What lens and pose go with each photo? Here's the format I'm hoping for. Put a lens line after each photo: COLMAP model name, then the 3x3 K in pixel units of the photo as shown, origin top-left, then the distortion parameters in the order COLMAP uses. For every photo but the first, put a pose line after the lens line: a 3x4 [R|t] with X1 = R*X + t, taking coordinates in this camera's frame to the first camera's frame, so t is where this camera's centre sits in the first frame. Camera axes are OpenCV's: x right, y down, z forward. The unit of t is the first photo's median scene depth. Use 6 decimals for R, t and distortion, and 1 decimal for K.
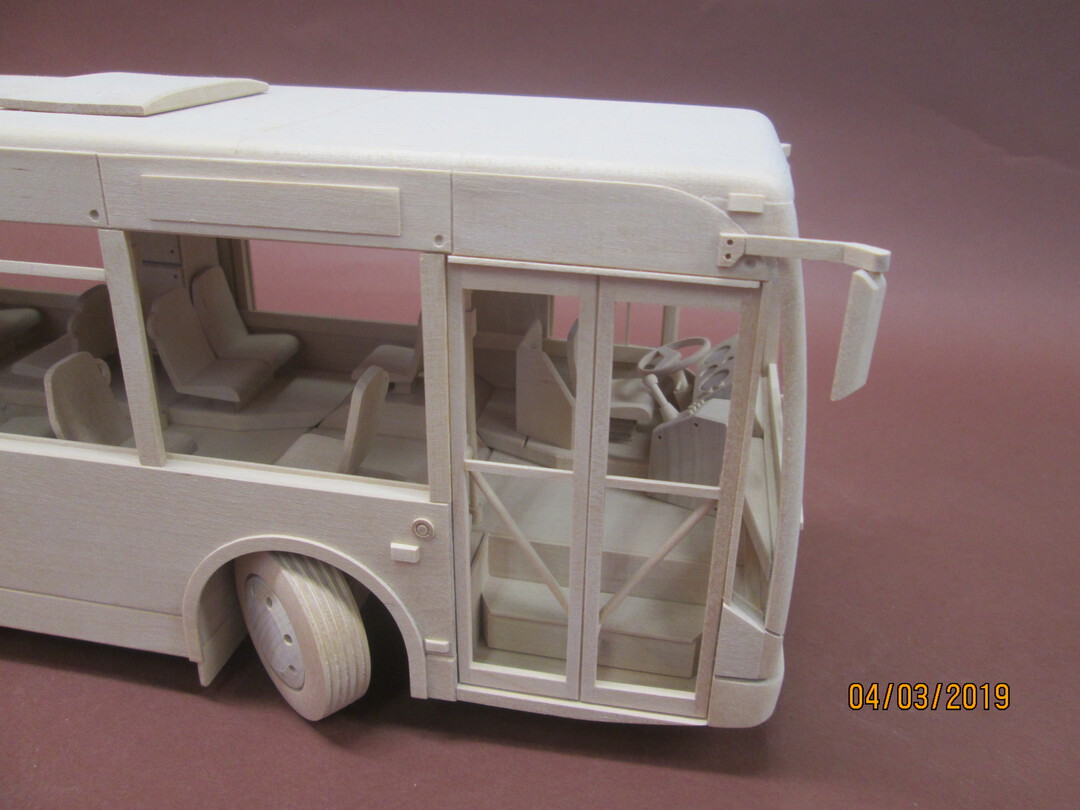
lens RADIAL K [[892.4, 0, 545.7], [0, 892.4, 402.7], [0, 0, 1]] dist [-0.047092, 0.025595]
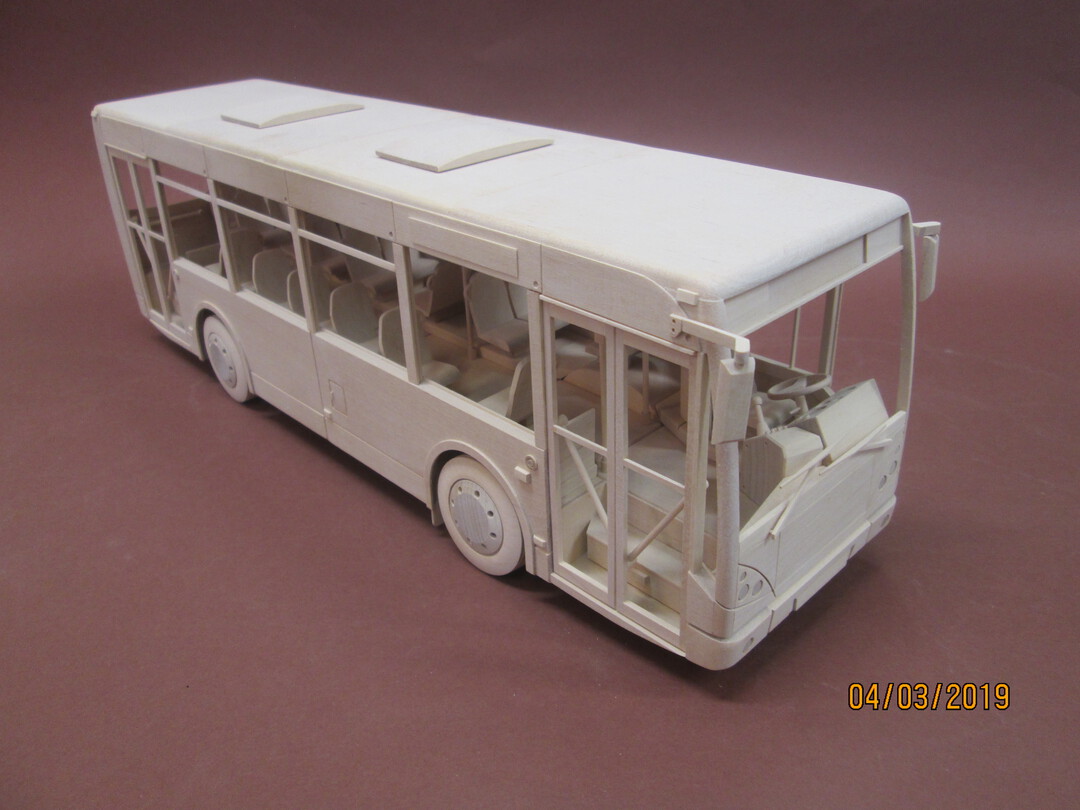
lens RADIAL K [[892.4, 0, 540.3], [0, 892.4, 404.0], [0, 0, 1]] dist [-0.047092, 0.025595]
pose [[0.816863, 0.227685, -0.529994, 0.719132], [-0.188257, 0.973722, 0.128156, -0.167517], [0.545246, -0.004910, 0.838262, -0.296646]]
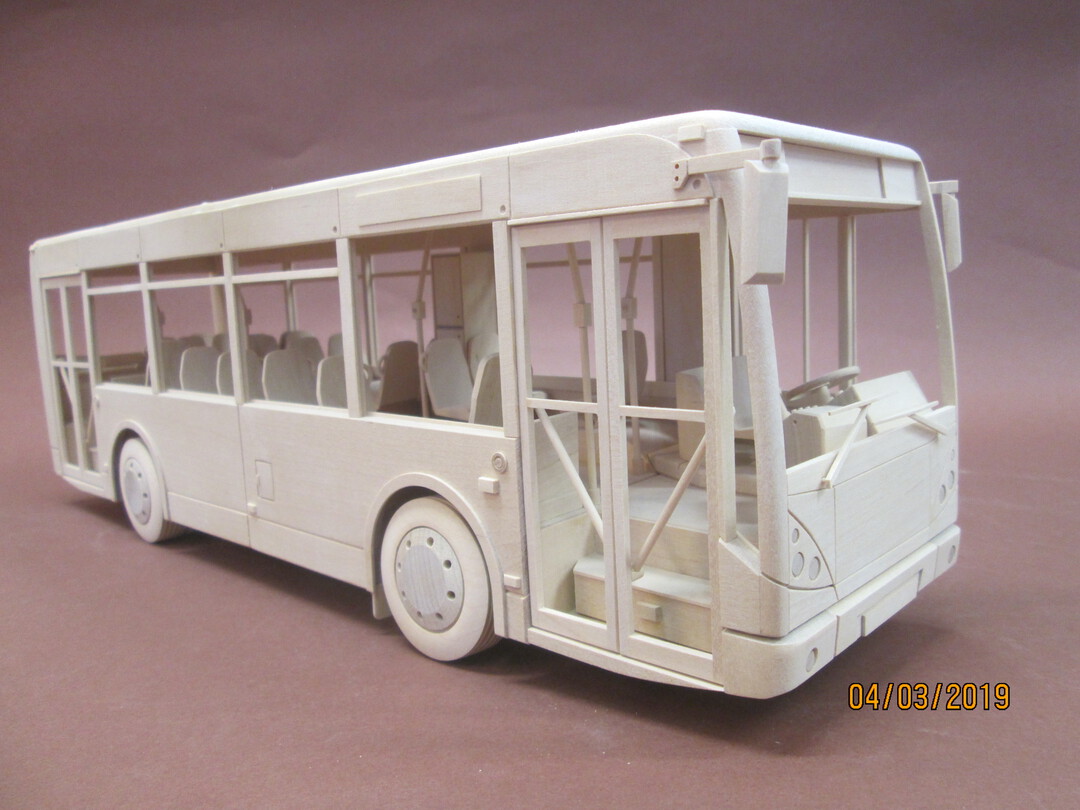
lens RADIAL K [[892.4, 0, 536.1], [0, 892.4, 407.2], [0, 0, 1]] dist [-0.047092, 0.025595]
pose [[0.839768, 0.014814, -0.542743, 0.596593], [-0.164858, 0.959390, -0.228894, 0.364033], [0.517311, 0.281694, 0.808108, 0.042666]]
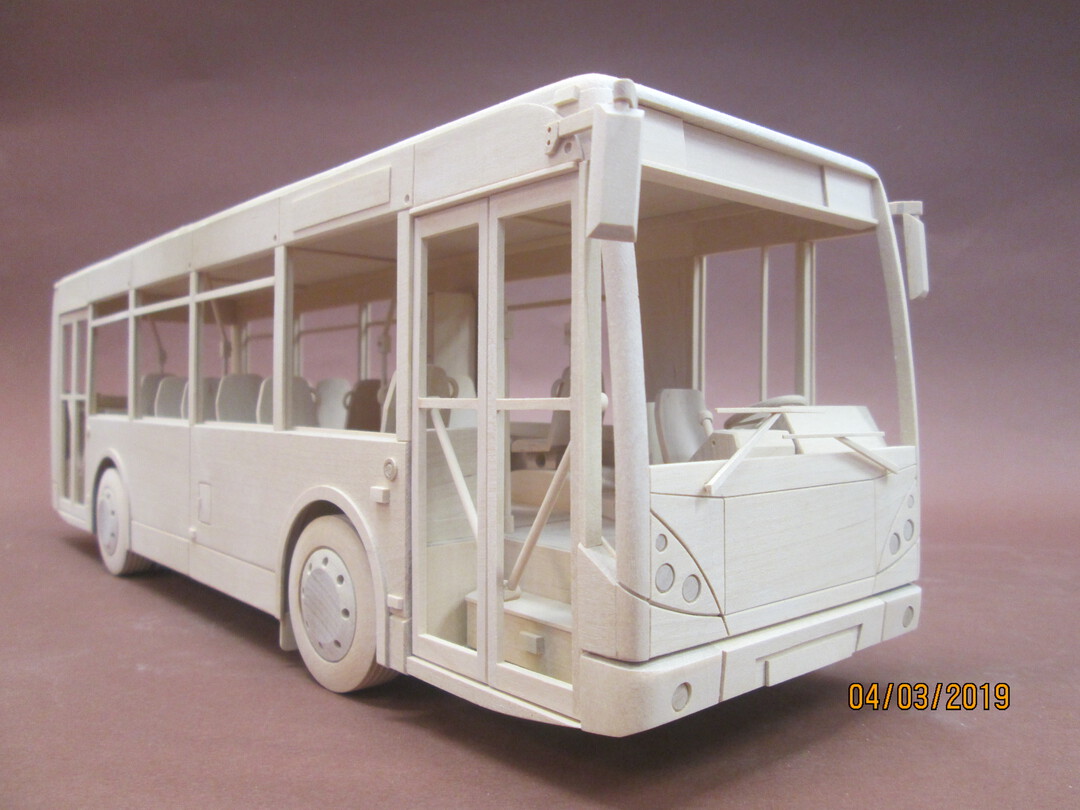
lens RADIAL K [[892.4, 0, 539.8], [0, 892.4, 408.2], [0, 0, 1]] dist [-0.047092, 0.025595]
pose [[0.785090, -0.009306, -0.619312, 0.749066], [-0.249680, 0.910292, -0.330194, 0.423664], [0.566827, 0.413862, 0.712338, 0.311912]]
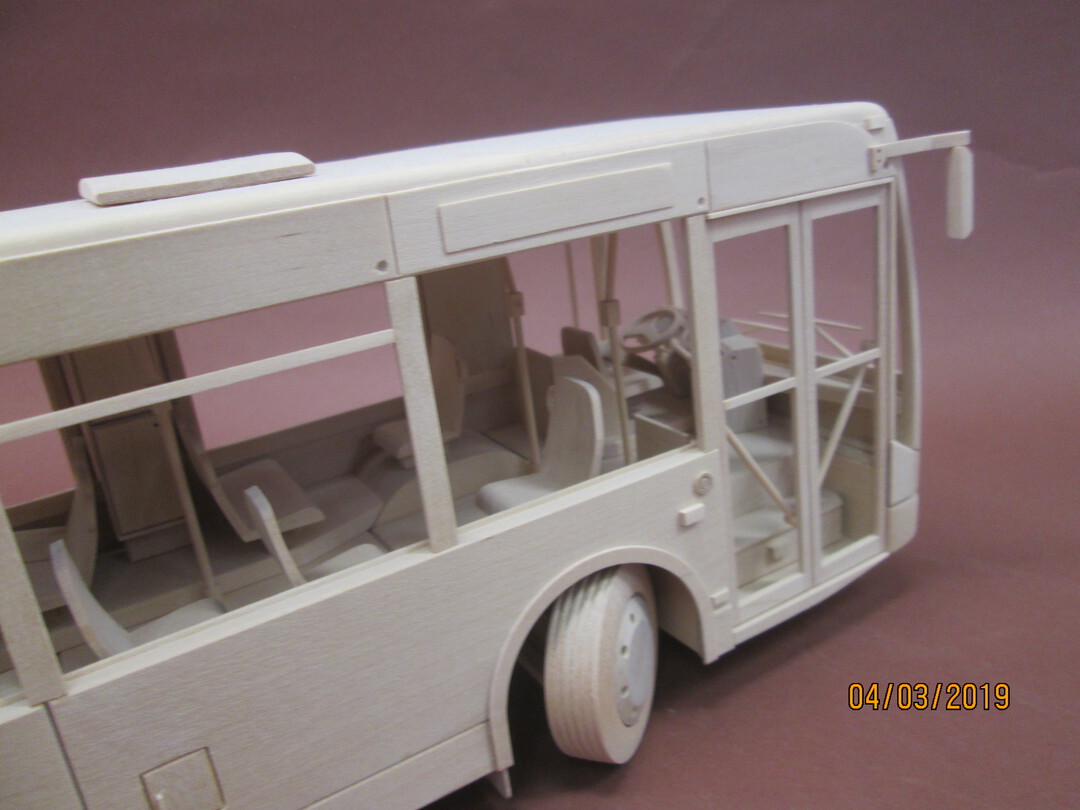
lens RADIAL K [[892.4, 0, 550.1], [0, 892.4, 407.7], [0, 0, 1]] dist [-0.047092, 0.025595]
pose [[0.740036, -0.324504, 0.589104, -0.952927], [0.402027, 0.915627, -0.000662, -0.016828], [-0.539185, 0.237326, 0.808057, 0.227793]]
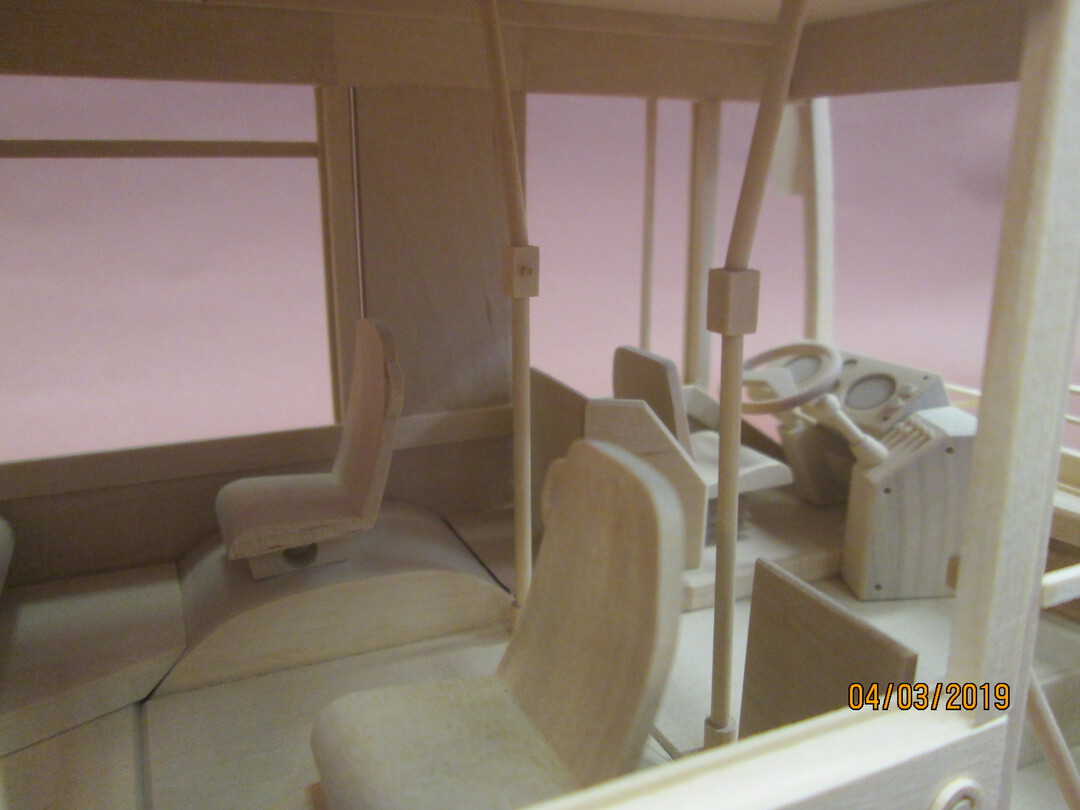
lens RADIAL K [[892.4, 0, 548.8], [0, 892.4, 395.4], [0, 0, 1]] dist [-0.047092, 0.025595]
pose [[0.815694, -0.168010, 0.553549, -0.477228], [0.260161, 0.961208, -0.091626, -0.035555], [-0.516681, 0.218751, 0.827761, 0.817728]]
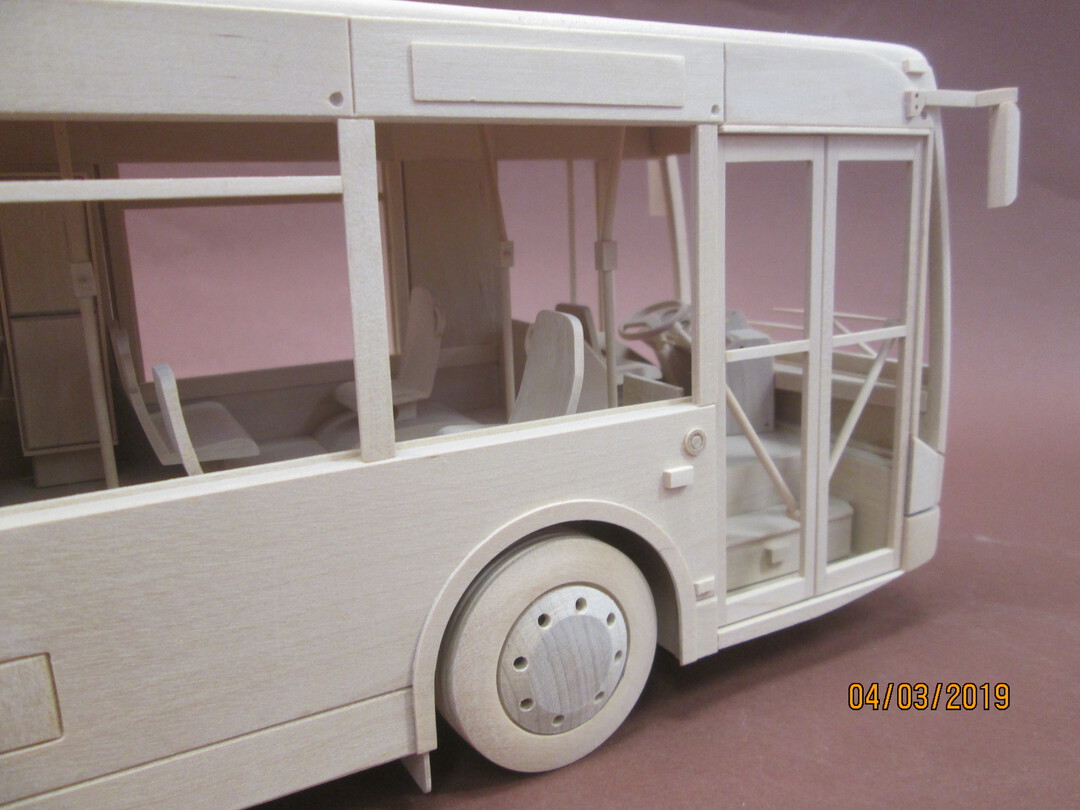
lens RADIAL K [[892.4, 0, 549.0], [0, 892.4, 404.6], [0, 0, 1]] dist [-0.047092, 0.025595]
pose [[0.771862, -0.186854, 0.607712, -0.878028], [0.314602, 0.942866, -0.109676, 0.172458], [-0.552498, 0.275842, 0.786548, 0.375708]]
